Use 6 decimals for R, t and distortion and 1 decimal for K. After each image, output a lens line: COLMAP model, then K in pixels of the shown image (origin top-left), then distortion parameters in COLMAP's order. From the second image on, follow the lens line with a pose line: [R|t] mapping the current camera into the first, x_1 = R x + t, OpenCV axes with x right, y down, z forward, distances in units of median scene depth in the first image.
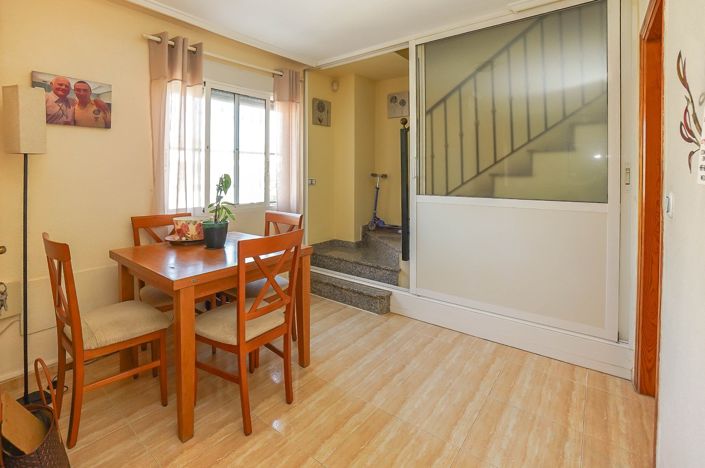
lens RADIAL K [[314.8, 0, 352.5], [0, 314.8, 234.0], [0, 0, 1]] dist [-0.027731, 0.000078]
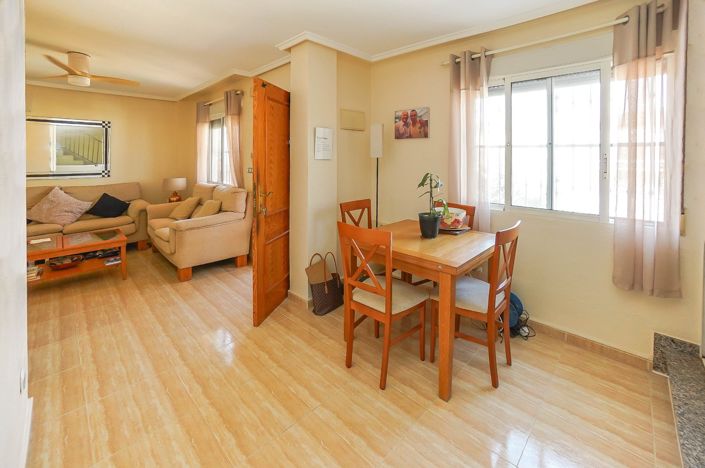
lens RADIAL K [[311.2, 0, 352.9], [0, 311.2, 217.3], [0, 0, 1]] dist [-0.036820, 0.000413]
pose [[-0.134897, 0.163776, -0.977231, 0.777622], [-0.204859, 0.960327, 0.189222, -0.196506], [0.969451, 0.225720, -0.095995, 0.934227]]
